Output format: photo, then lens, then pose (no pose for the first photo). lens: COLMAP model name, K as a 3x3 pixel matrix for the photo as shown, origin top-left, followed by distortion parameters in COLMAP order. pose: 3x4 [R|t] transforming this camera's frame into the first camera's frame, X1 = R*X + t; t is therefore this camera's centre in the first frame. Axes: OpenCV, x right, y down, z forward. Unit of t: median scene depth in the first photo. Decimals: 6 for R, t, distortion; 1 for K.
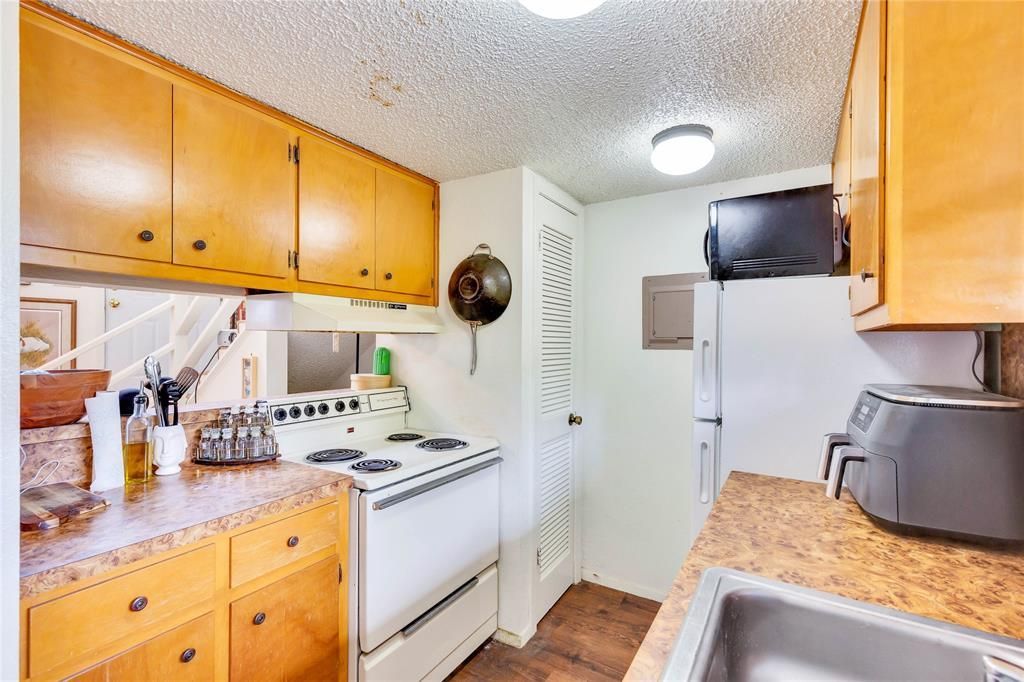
lens RADIAL K [[454.4, 0, 522.4], [0, 454.4, 337.9], [0, 0, 1]] dist [0.012896, -0.001632]
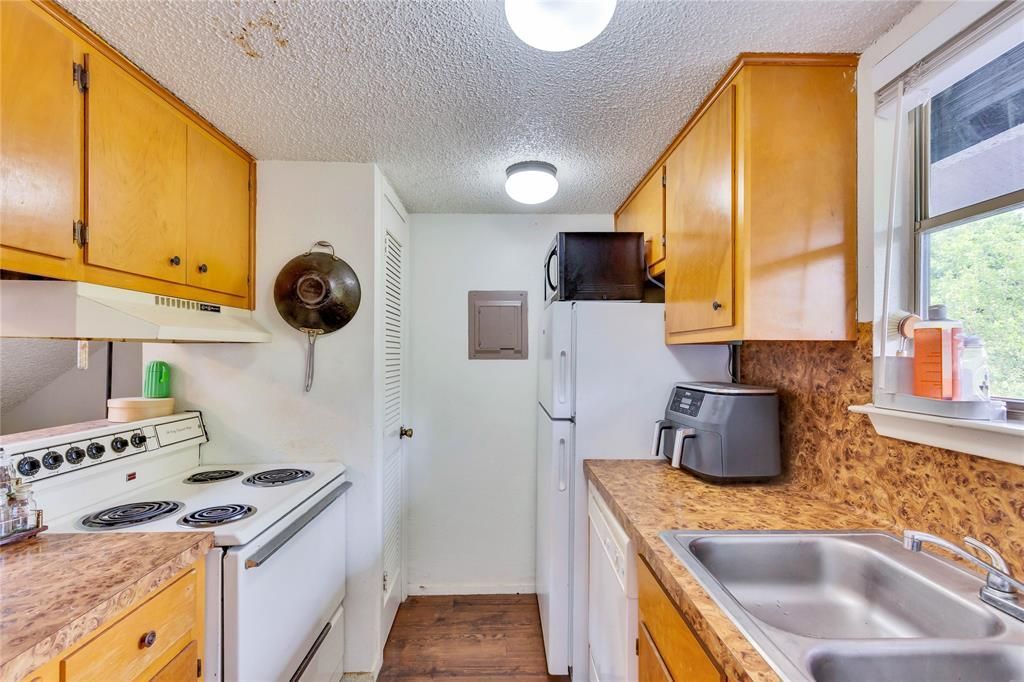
lens RADIAL K [[454.4, 0, 510.0], [0, 454.4, 346.7], [0, 0, 1]] dist [0.012896, -0.001632]
pose [[0.846590, 0.002797, 0.532238, -0.286313], [-0.001283, 0.999994, -0.003216, -0.001596], [-0.532244, 0.002040, 0.846589, 0.074458]]
